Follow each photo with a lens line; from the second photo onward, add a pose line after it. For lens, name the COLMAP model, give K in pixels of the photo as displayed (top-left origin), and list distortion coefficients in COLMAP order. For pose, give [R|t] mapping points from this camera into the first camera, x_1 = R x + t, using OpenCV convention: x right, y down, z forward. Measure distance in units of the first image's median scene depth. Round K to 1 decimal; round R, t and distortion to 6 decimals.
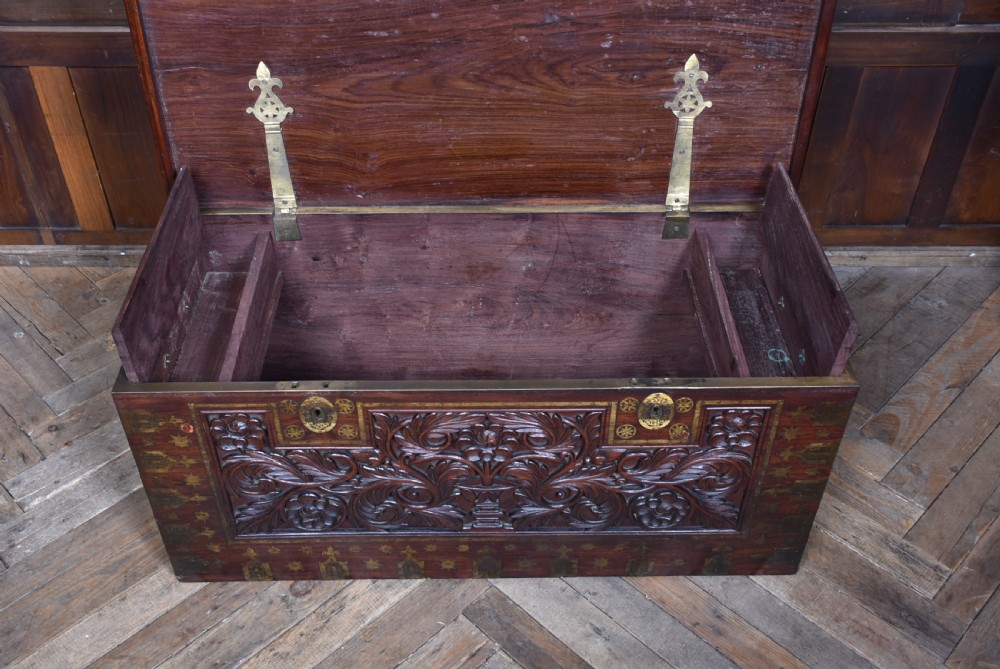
lens RADIAL K [[981.4, 0, 497.9], [0, 981.4, 351.6], [0, 0, 1]] dist [-0.022675, 0.002951]
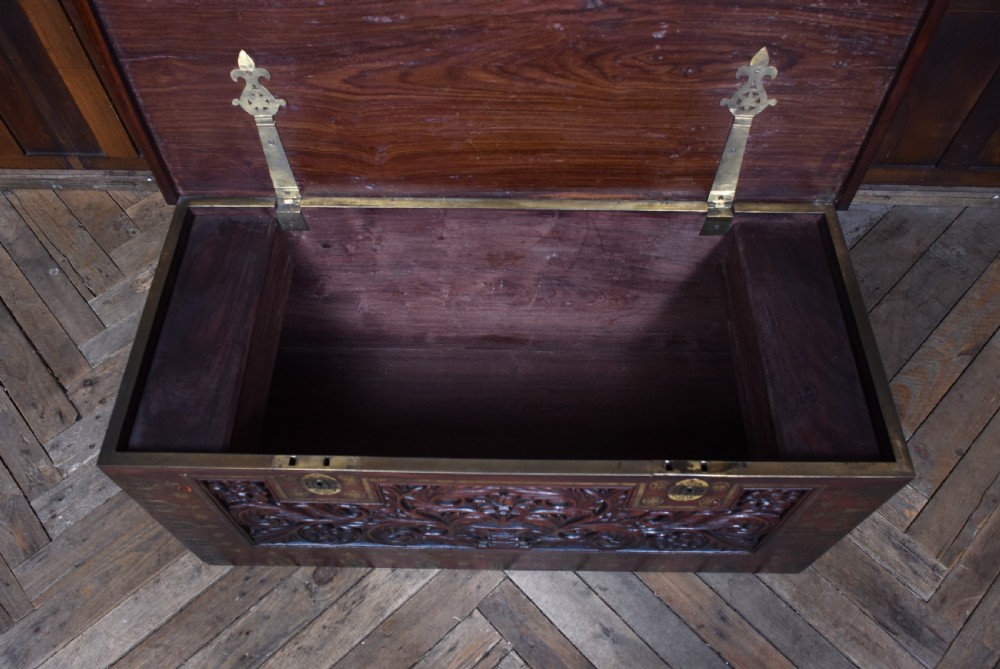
lens RADIAL K [[761.3, 0, 499.4], [0, 761.3, 344.7], [0, 0, 1]] dist [-0.045931, -0.004529]
pose [[0.999485, 0.024831, -0.020330, -0.003247], [-0.018054, 0.958804, 0.283495, -0.229736], [0.026532, -0.282982, 0.958758, 0.304951]]
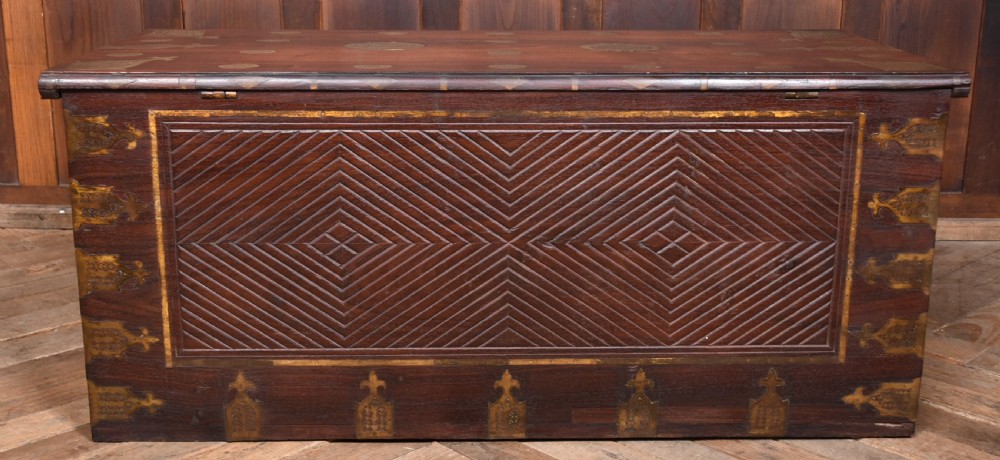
lens RADIAL K [[1194.4, 0, 500.0], [0, 1194.4, 230.0], [0, 0, 1]] dist [-0.002063, -0.012463]
pose [[0.999932, 0.008076, -0.008450, 0.019972], [-0.010964, 0.898638, -0.438553, 0.526958], [0.004052, 0.438616, 0.898666, 0.079147]]
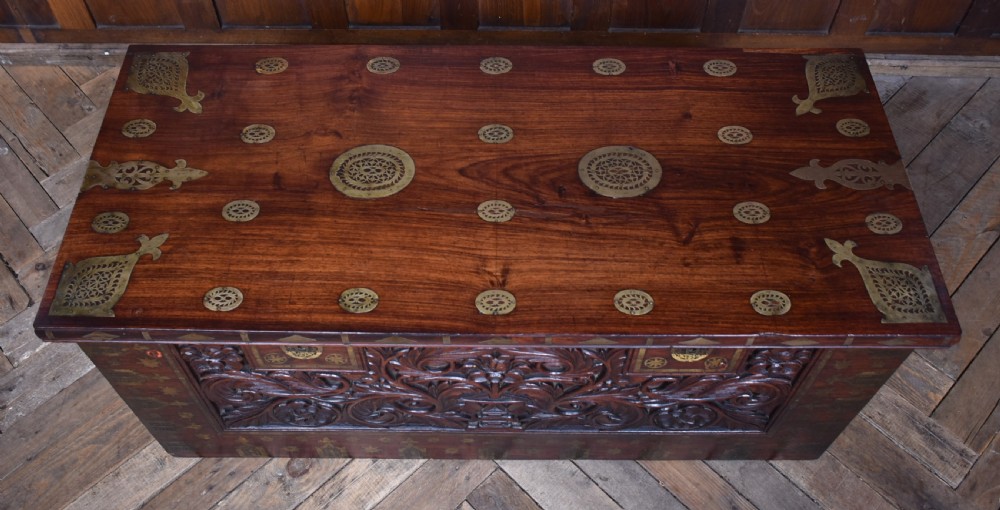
lens RADIAL K [[867.3, 0, 487.5], [0, 867.3, 240.1], [0, 0, 1]] dist [-0.072493, 0.023122]
pose [[0.999737, 0.016631, -0.015760, -0.006862], [-0.012293, 0.969807, 0.243564, -0.182874], [0.019335, -0.243307, 0.969757, 0.245818]]
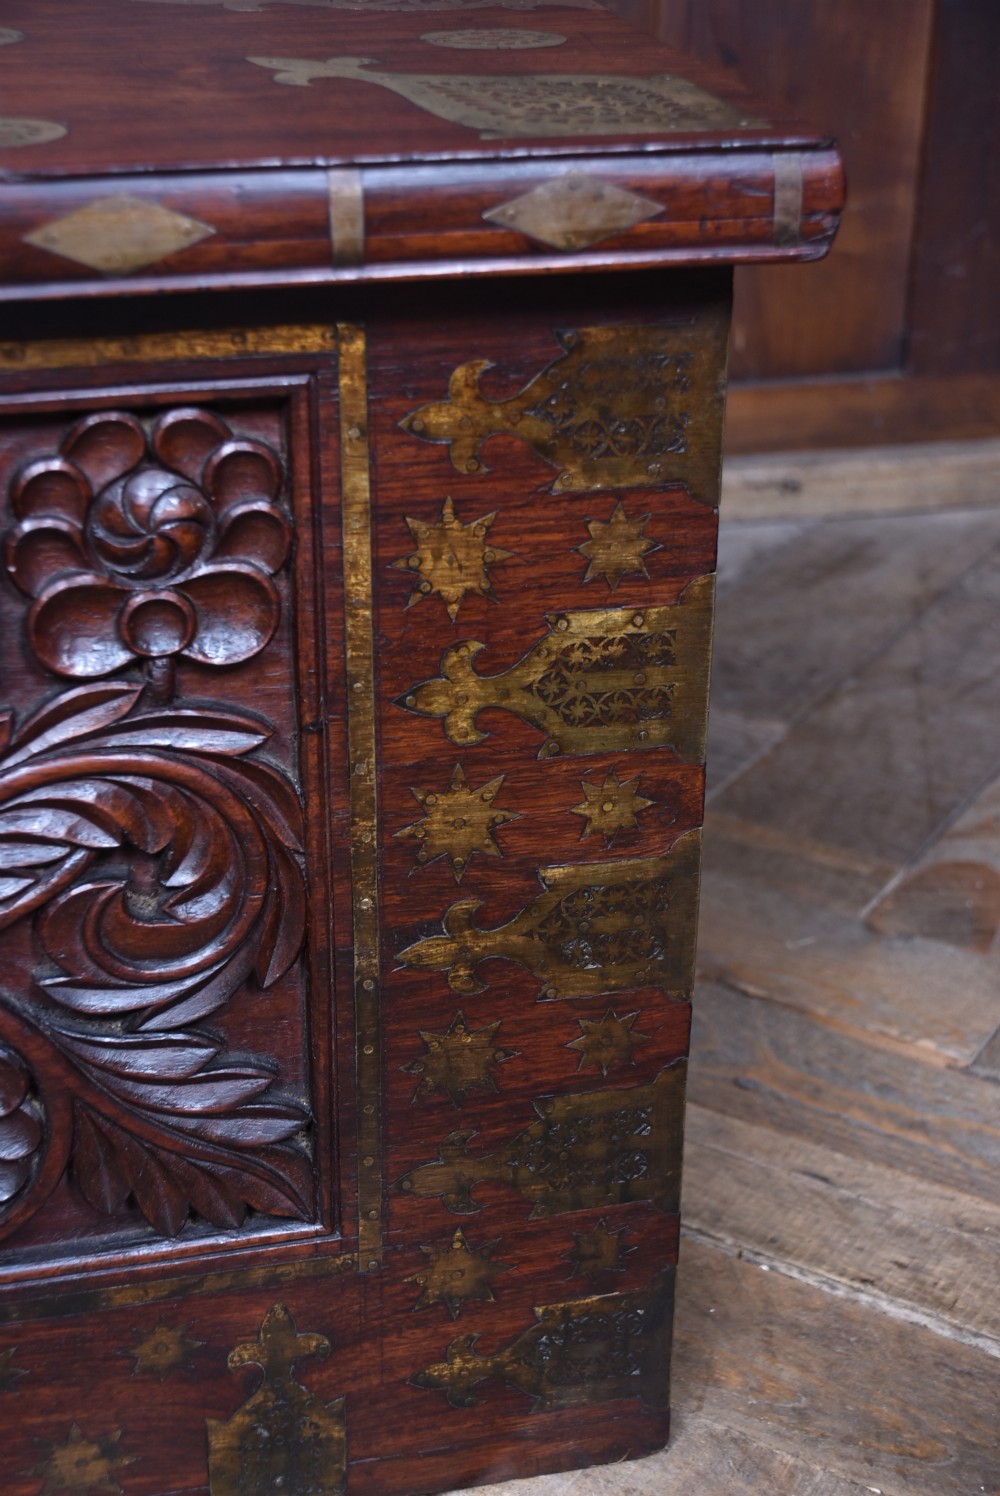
lens RADIAL K [[2349.1, 0, 521.1], [0, 2349.1, 780.7], [0, 0, 1]] dist [-0.021473, 0.049060]
pose [[0.971889, -0.095978, 0.214989, 0.184649], [0.146166, 0.961821, -0.231378, 0.206865], [-0.184574, 0.256298, 0.948812, 0.505470]]
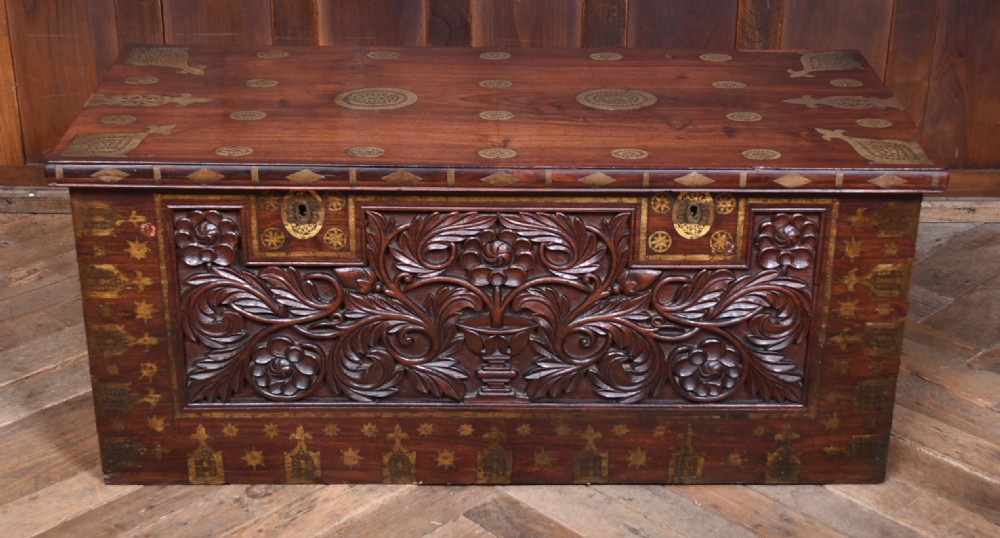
lens RADIAL K [[1543.6, 0, 514.1], [0, 1543.6, 268.8], [0, 0, 1]] dist [-0.009068, -0.024590]
pose [[0.999952, 0.006575, 0.007303, -0.005559], [-0.004319, 0.961597, -0.274432, 0.415841], [-0.008827, 0.274387, 0.961579, -0.253717]]
